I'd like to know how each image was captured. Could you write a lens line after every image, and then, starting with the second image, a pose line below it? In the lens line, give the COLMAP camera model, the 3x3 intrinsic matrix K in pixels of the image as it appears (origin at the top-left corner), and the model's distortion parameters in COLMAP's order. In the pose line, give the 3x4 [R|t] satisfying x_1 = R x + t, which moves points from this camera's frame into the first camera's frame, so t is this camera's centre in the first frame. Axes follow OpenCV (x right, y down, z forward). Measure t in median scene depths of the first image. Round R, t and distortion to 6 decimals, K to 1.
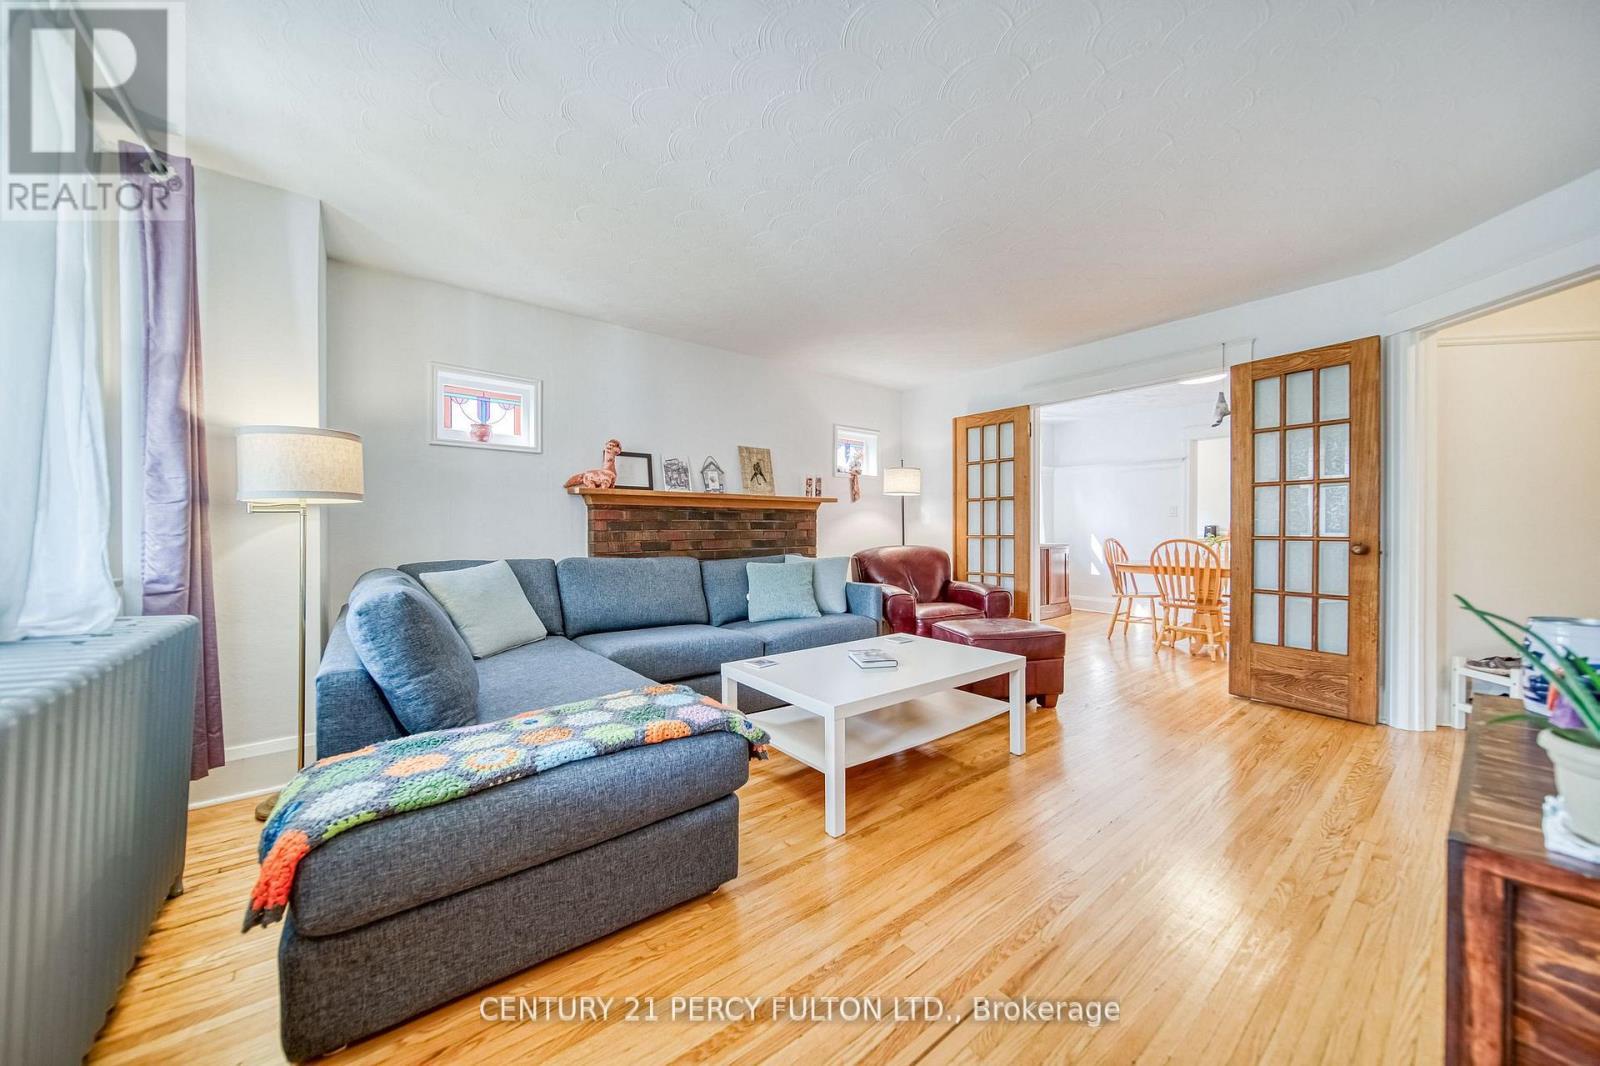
lens RADIAL K [[558.8, 0, 800.0], [0, 558.8, 533.0], [0, 0, 1]] dist [-0.007348, -0.000180]
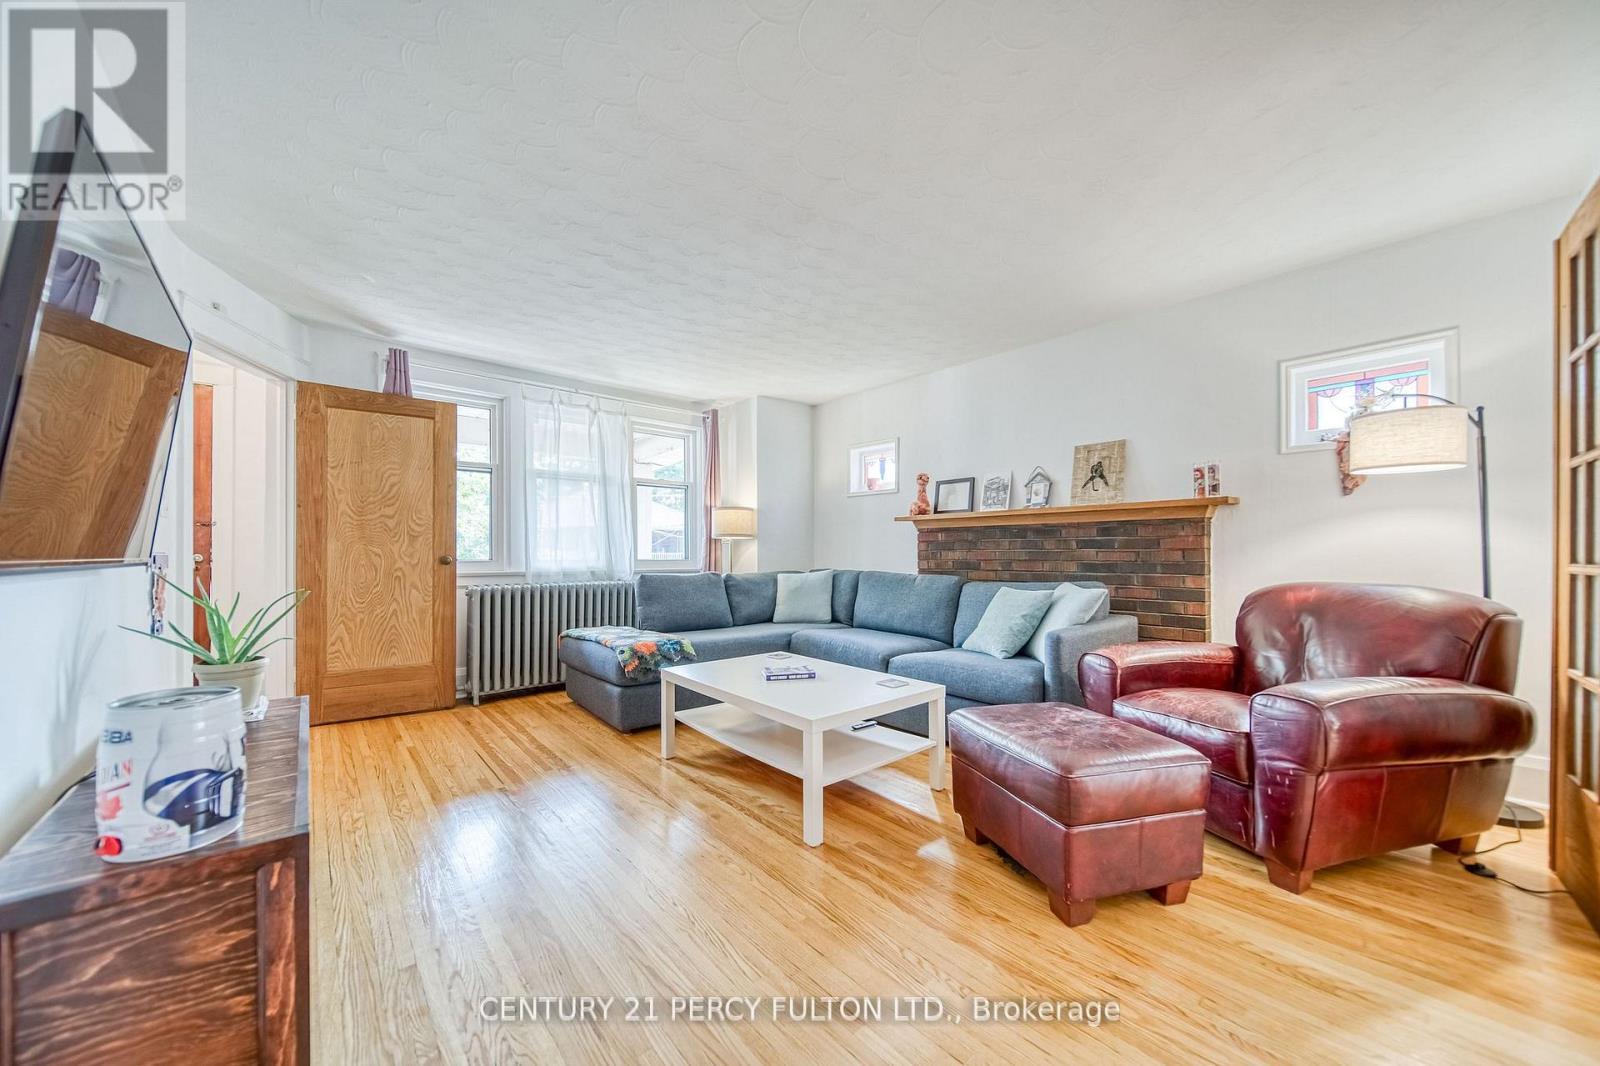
lens RADIAL K [[568.8, 0, 797.7], [0, 568.8, 546.2], [0, 0, 1]] dist [-0.001199, -0.000043]
pose [[0.045028, -0.004211, -0.998977, 0.753895], [-0.000711, 0.999991, -0.004247, -0.007293], [0.998985, 0.000902, 0.045025, 0.604844]]
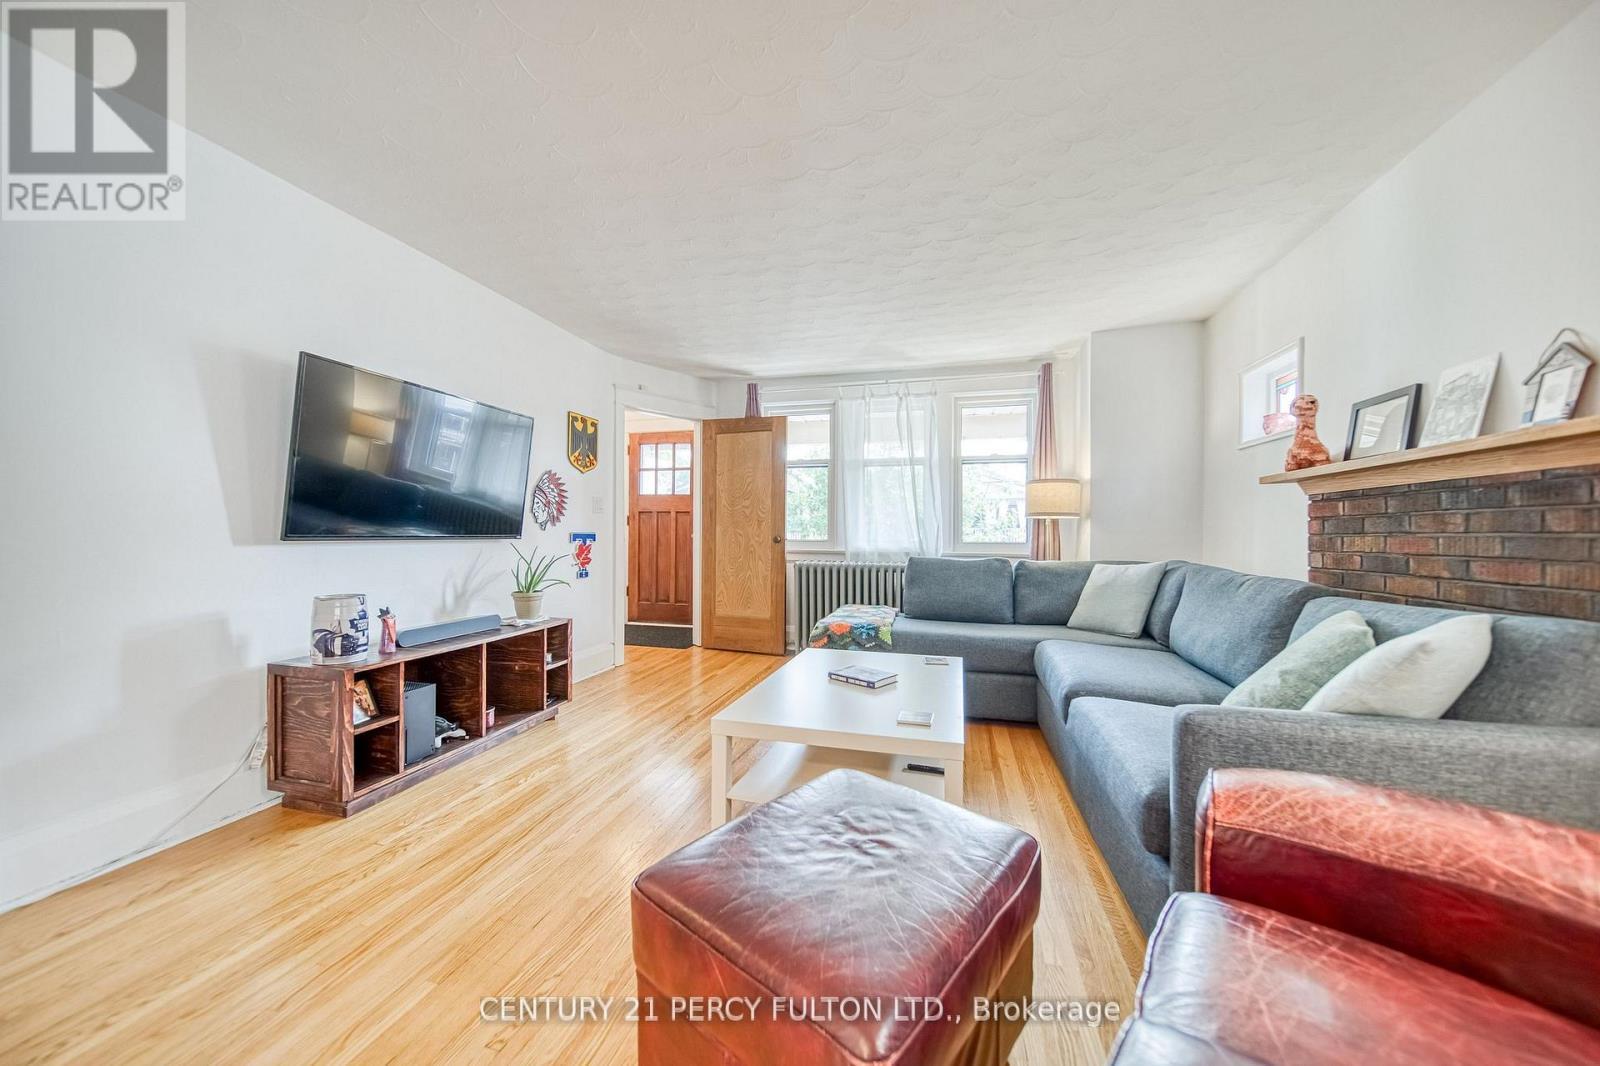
lens RADIAL K [[558.8, 0, 800.0], [0, 558.8, 533.0], [0, 0, 1]] dist [-0.007348, -0.000180]
pose [[-0.800286, 0.001511, -0.599616, 0.465086], [-0.001453, 0.999989, 0.004459, -0.006990], [0.599616, 0.004439, -0.800275, 1.033116]]
